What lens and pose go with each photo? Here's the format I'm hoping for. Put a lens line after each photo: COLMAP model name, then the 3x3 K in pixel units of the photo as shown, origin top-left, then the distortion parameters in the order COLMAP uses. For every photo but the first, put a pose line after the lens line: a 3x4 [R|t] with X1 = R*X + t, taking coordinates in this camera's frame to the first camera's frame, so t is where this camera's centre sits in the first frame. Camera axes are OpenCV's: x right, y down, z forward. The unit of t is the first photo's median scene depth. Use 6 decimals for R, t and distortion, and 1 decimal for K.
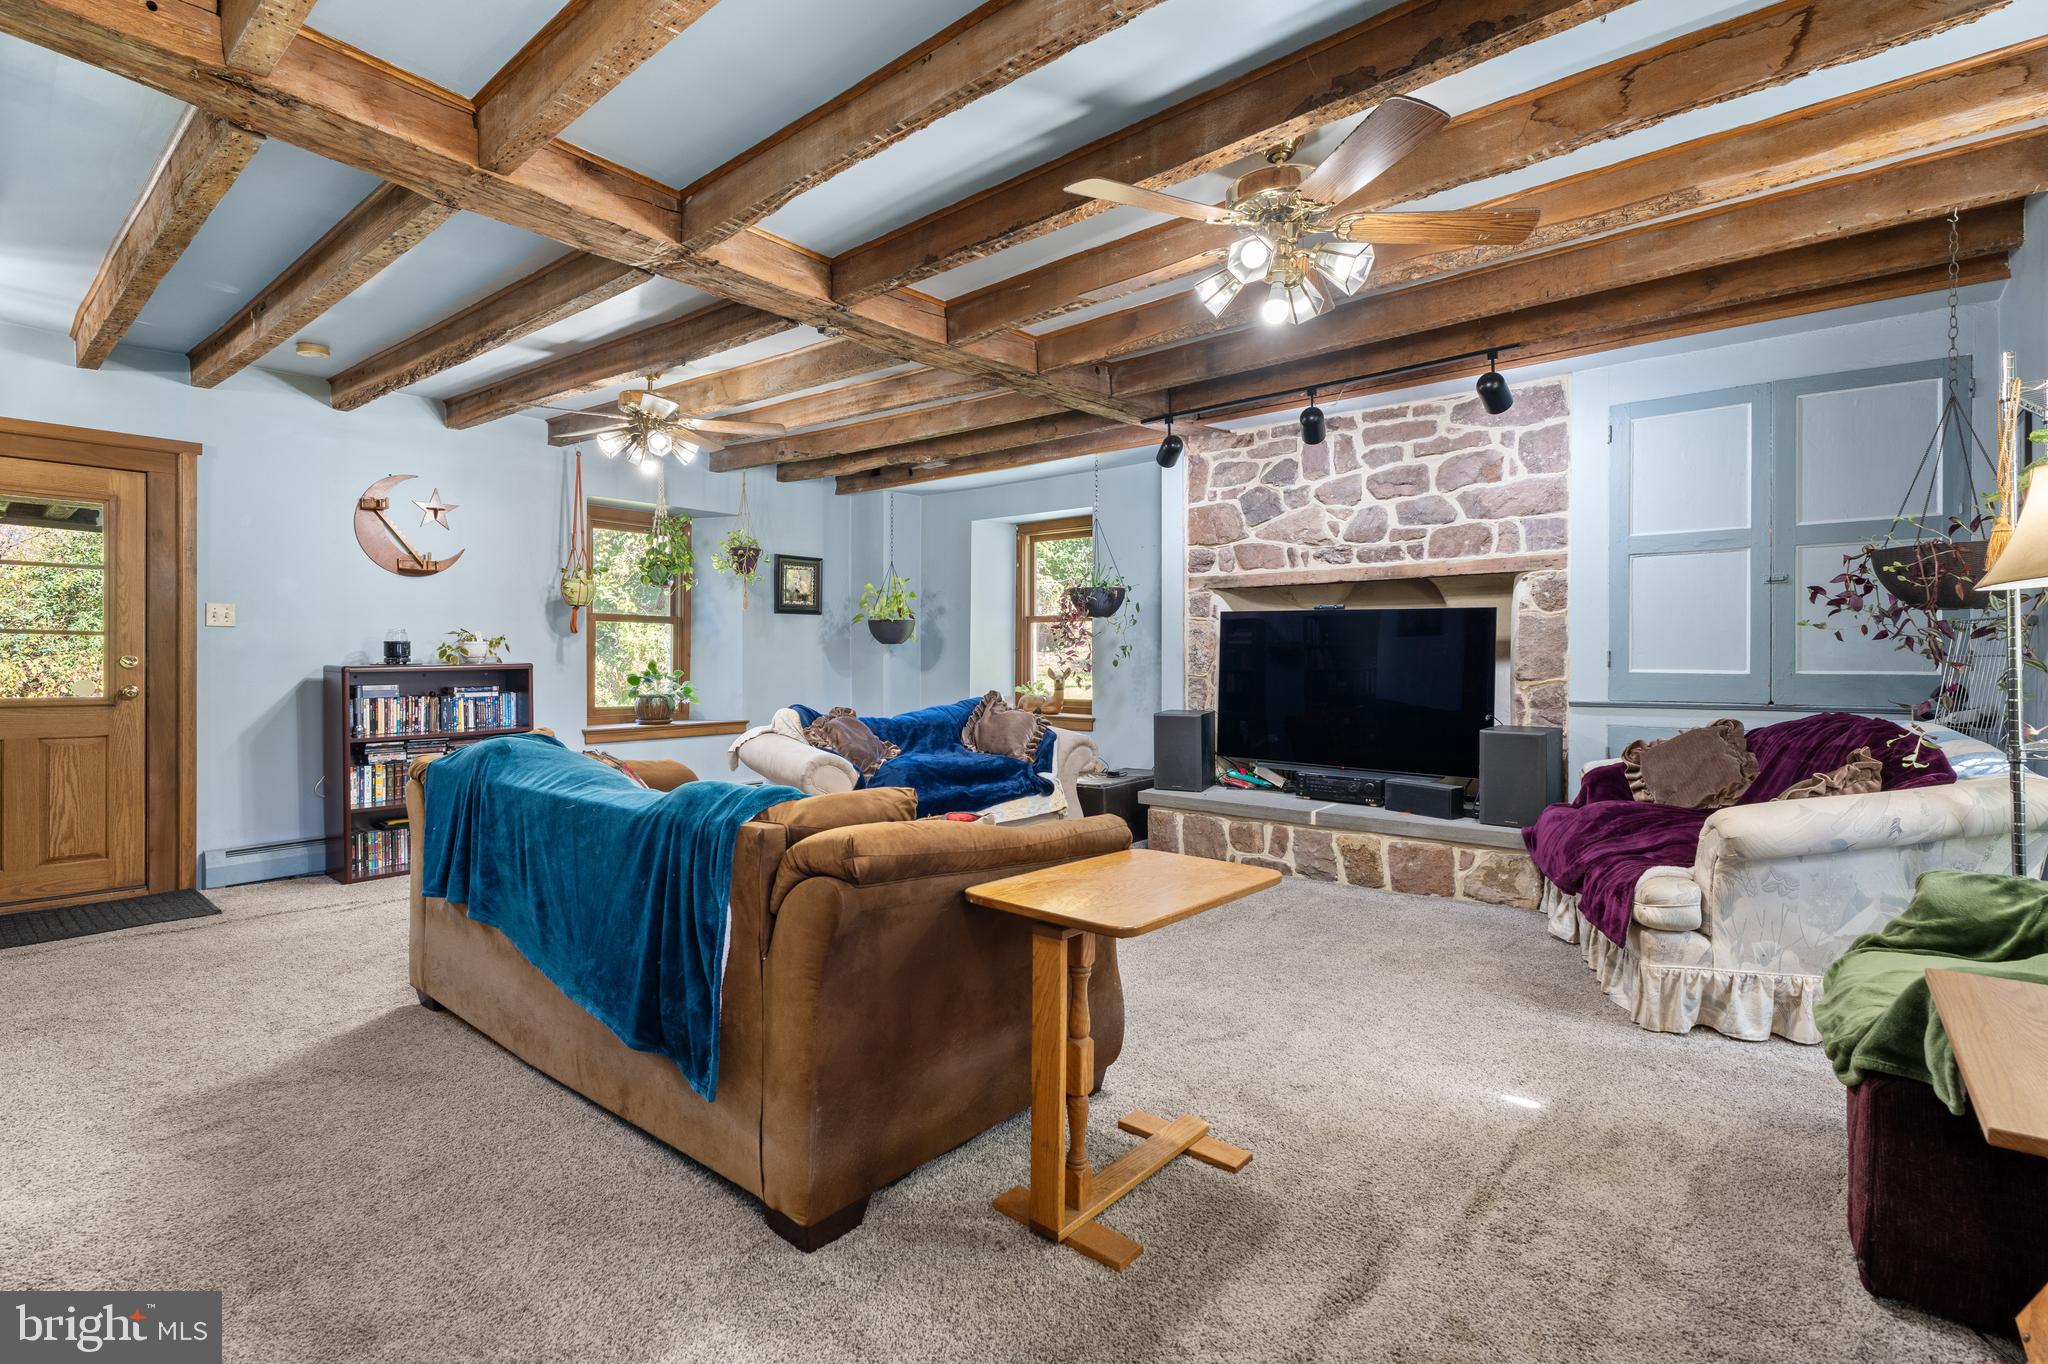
lens RADIAL K [[928.3, 0, 1010.3], [0, 928.3, 668.6], [0, 0, 1]] dist [-0.009245, 0.003728]
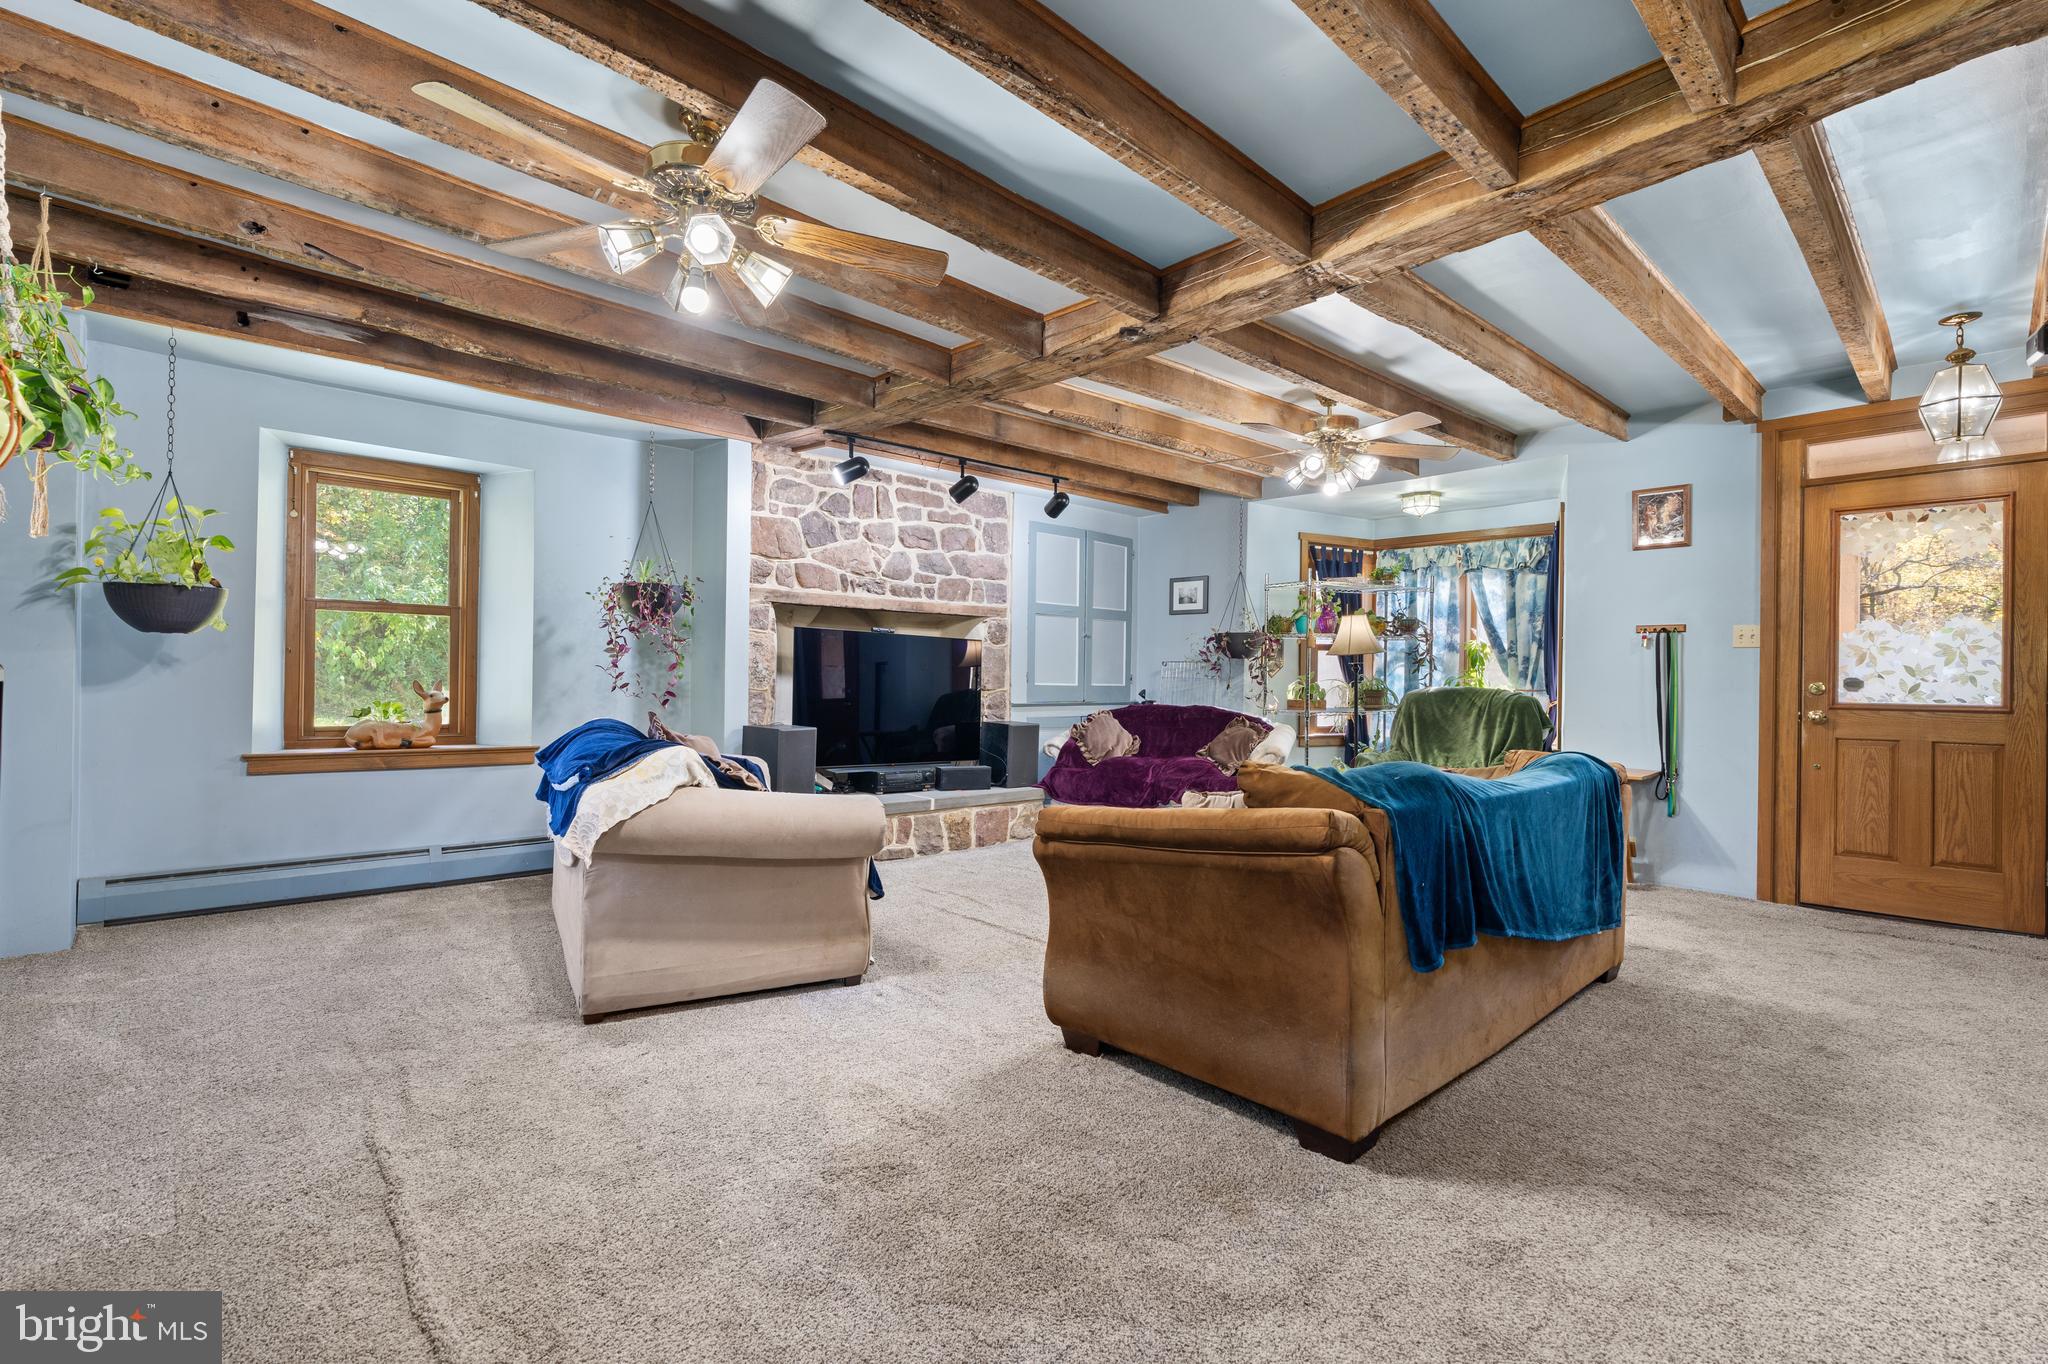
lens RADIAL K [[928.3, 0, 1015.6], [0, 928.3, 683.2], [0, 0, 1]] dist [-0.009245, 0.003728]
pose [[0.141203, 0.001250, 0.989980, -0.832069], [-0.000101, 0.999999, -0.001248, 0.002556], [-0.989981, 0.000076, 0.141203, 0.685358]]
